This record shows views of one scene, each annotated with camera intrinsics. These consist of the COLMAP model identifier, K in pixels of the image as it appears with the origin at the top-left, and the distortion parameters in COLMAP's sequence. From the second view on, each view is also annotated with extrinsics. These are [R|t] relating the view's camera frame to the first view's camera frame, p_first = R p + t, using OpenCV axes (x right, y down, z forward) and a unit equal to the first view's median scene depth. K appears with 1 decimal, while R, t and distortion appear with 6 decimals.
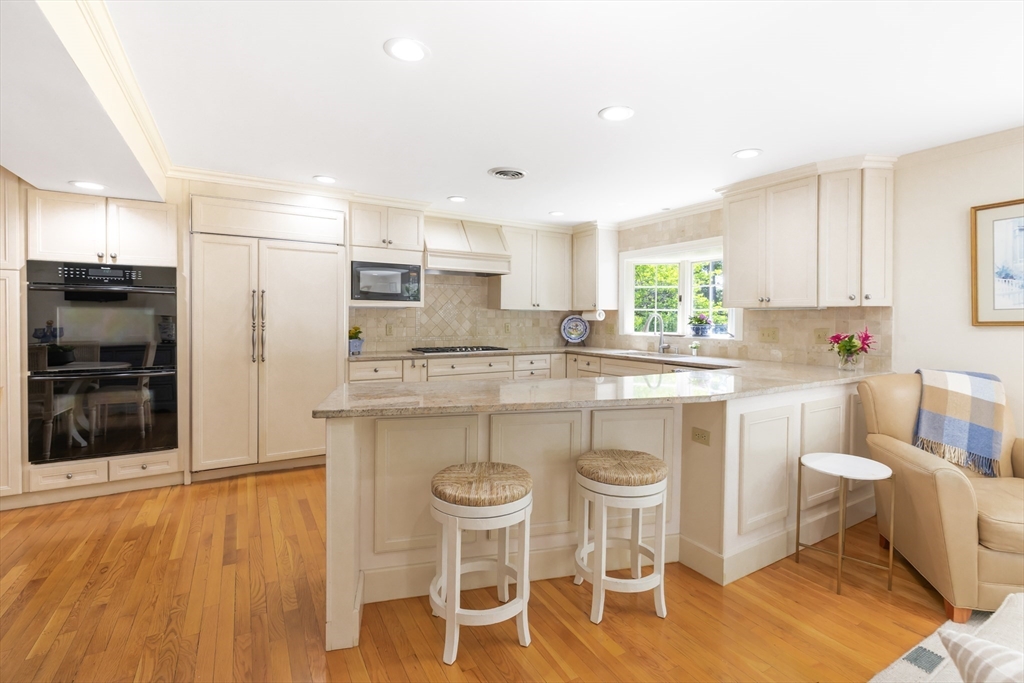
lens RADIAL K [[466.5, 0, 521.6], [0, 466.5, 328.7], [0, 0, 1]] dist [-0.005358, 0.000387]
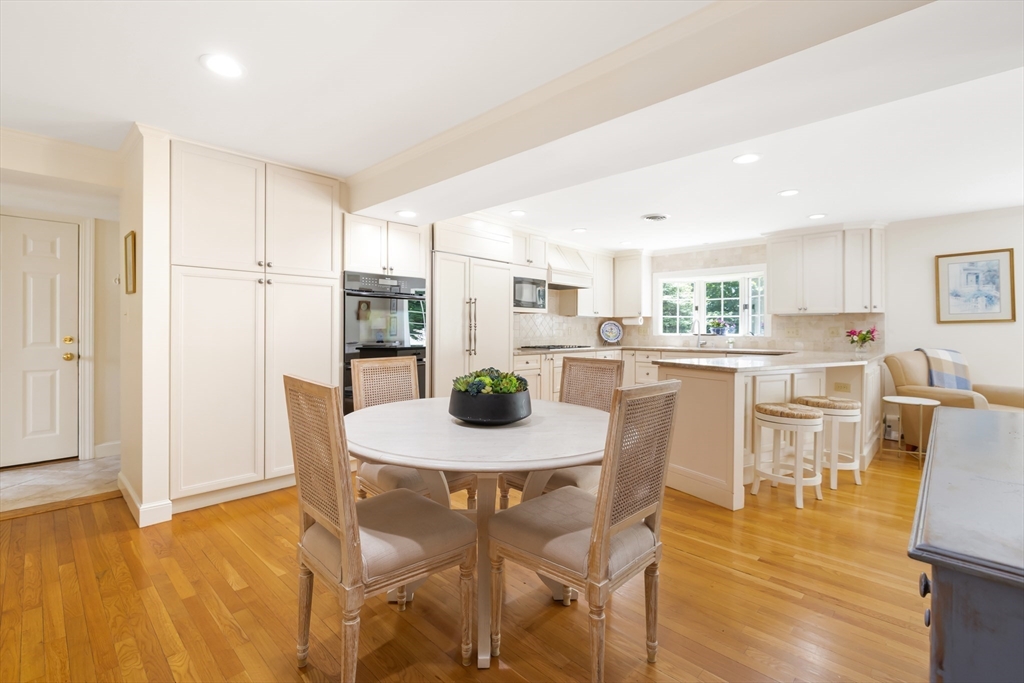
lens RADIAL K [[442.3, 0, 498.0], [0, 442.3, 332.2], [0, 0, 1]] dist [-0.003462, -0.000621]
pose [[0.973348, -0.005232, 0.229271, -0.756391], [0.008786, 0.999857, -0.014483, 0.026810], [-0.229163, 0.016112, 0.973255, -0.173203]]
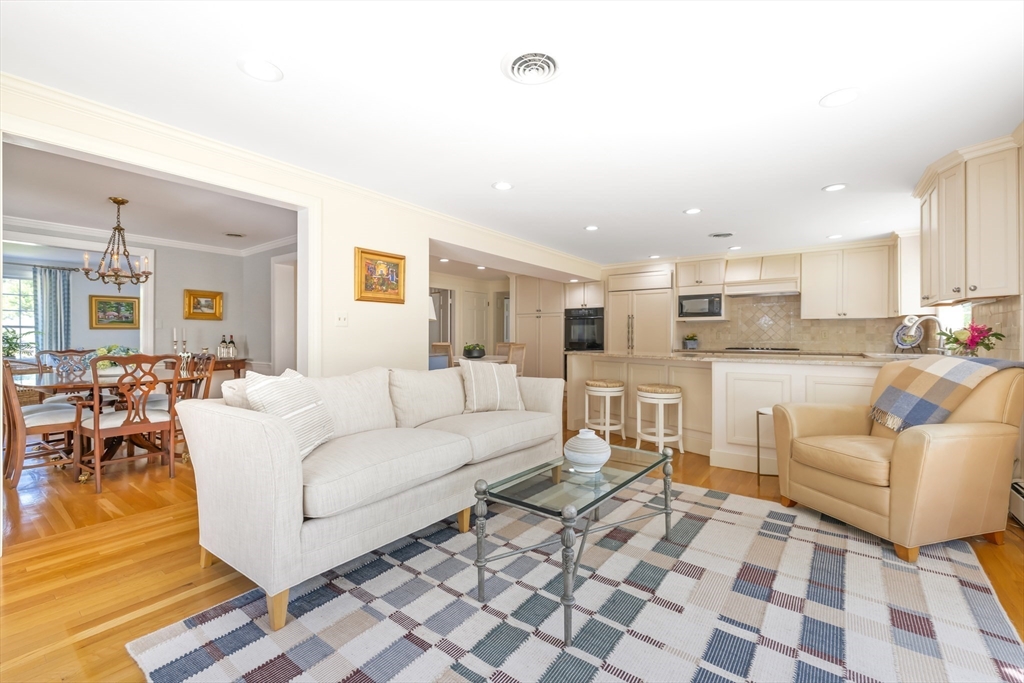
lens RADIAL K [[442.3, 0, 520.0], [0, 442.3, 340.0], [0, 0, 1]] dist [-0.003462, -0.000621]
pose [[0.375331, -0.001597, -0.926889, 1.109815], [-0.023008, 0.999674, -0.011039, 0.065682], [0.926605, 0.025469, 0.375172, -0.228348]]
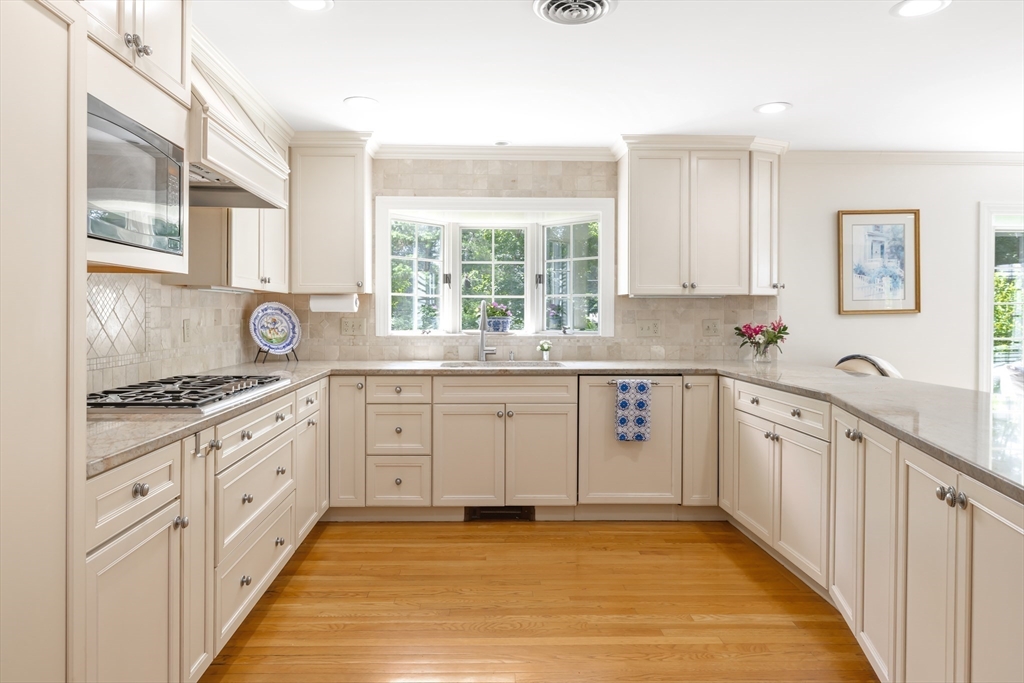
lens RADIAL K [[629.6, 0, 484.5], [0, 629.6, 312.7], [0, 0, 1]] dist [0.002685, -0.001590]
pose [[0.506405, -0.005483, 0.862278, -0.605033], [0.019508, 0.999797, -0.005099, -0.014575], [-0.862075, 0.019404, 0.506409, 0.723168]]
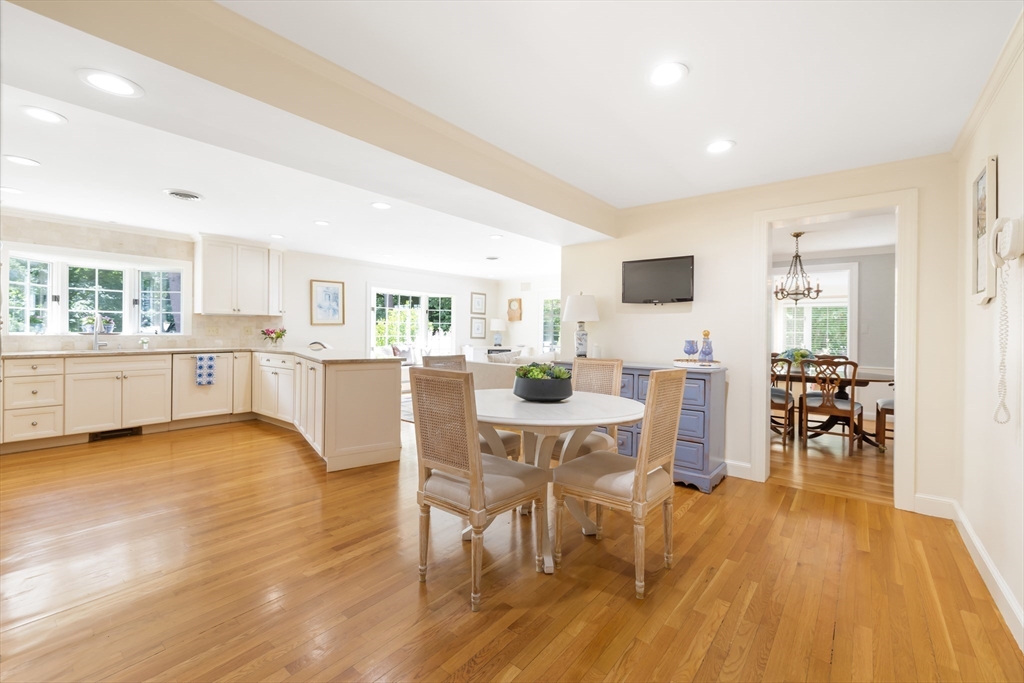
lens RADIAL K [[442.3, 0, 519.5], [0, 442.3, 333.4], [0, 0, 1]] dist [-0.003462, -0.000621]
pose [[-0.343978, -0.013504, 0.938881, -1.310189], [0.010359, 0.999781, 0.018175, 0.005752], [-0.938921, 0.015977, -0.343763, 0.565530]]
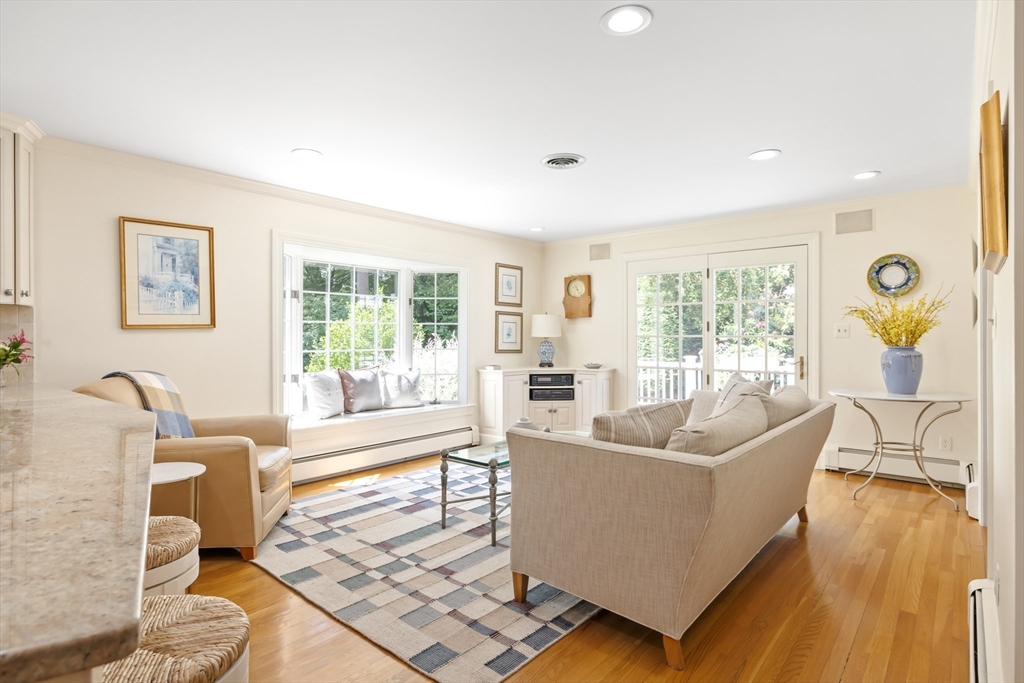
lens RADIAL K [[536.3, 0, 513.4], [0, 536.3, 335.2], [0, 0, 1]] dist [0.001160, -0.000119]
pose [[-0.315693, -0.000359, 0.948861, -0.347867], [0.023402, 0.999693, 0.008164, 0.014020], [-0.948573, 0.024783, -0.315588, 0.404837]]
